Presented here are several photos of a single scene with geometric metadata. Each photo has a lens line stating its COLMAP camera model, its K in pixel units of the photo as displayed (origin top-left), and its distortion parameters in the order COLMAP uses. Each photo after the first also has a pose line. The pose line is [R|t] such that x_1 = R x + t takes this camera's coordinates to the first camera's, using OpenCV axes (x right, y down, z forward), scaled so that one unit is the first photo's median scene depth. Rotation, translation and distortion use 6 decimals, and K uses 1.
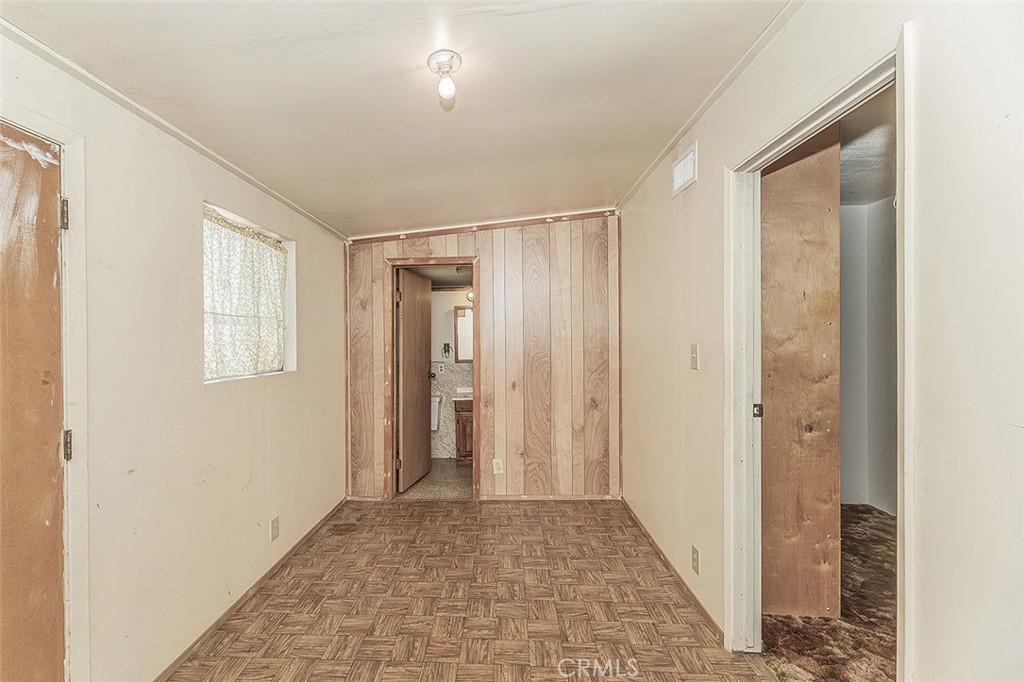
lens RADIAL K [[428.6, 0, 511.8], [0, 428.6, 339.6], [0, 0, 1]] dist [0.001198, 0.001195]
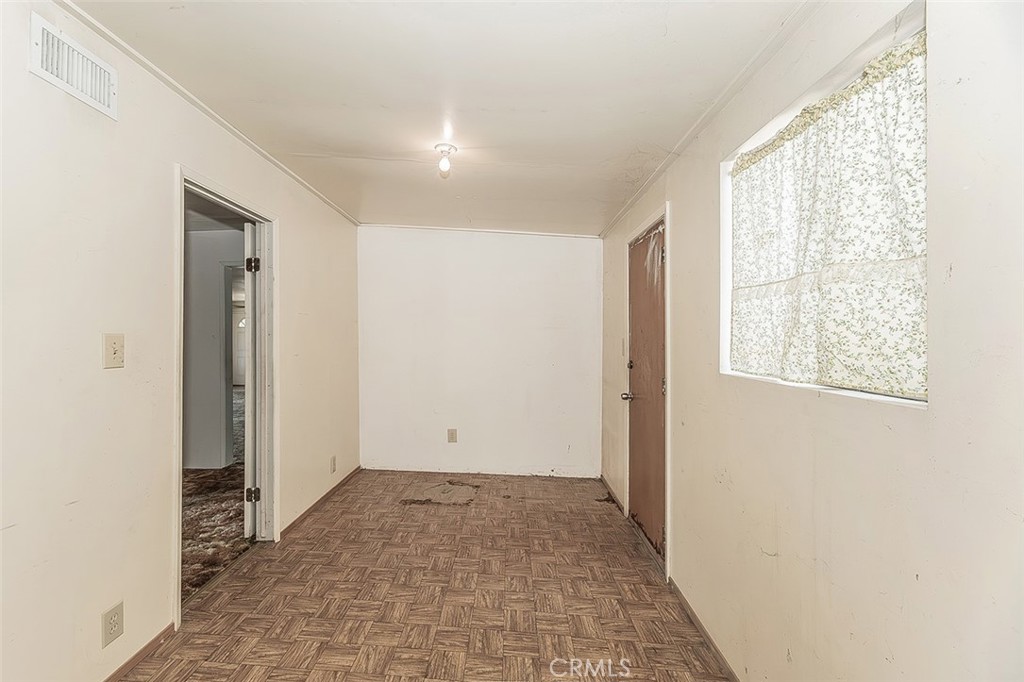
lens RADIAL K [[428.6, 0, 511.1], [0, 428.6, 337.3], [0, 0, 1]] dist [0.001198, 0.001195]
pose [[-0.999931, 0.008453, 0.008157, -0.305753], [0.008468, 0.999962, 0.001850, 0.025049], [-0.008141, 0.001919, -0.999965, 1.960083]]
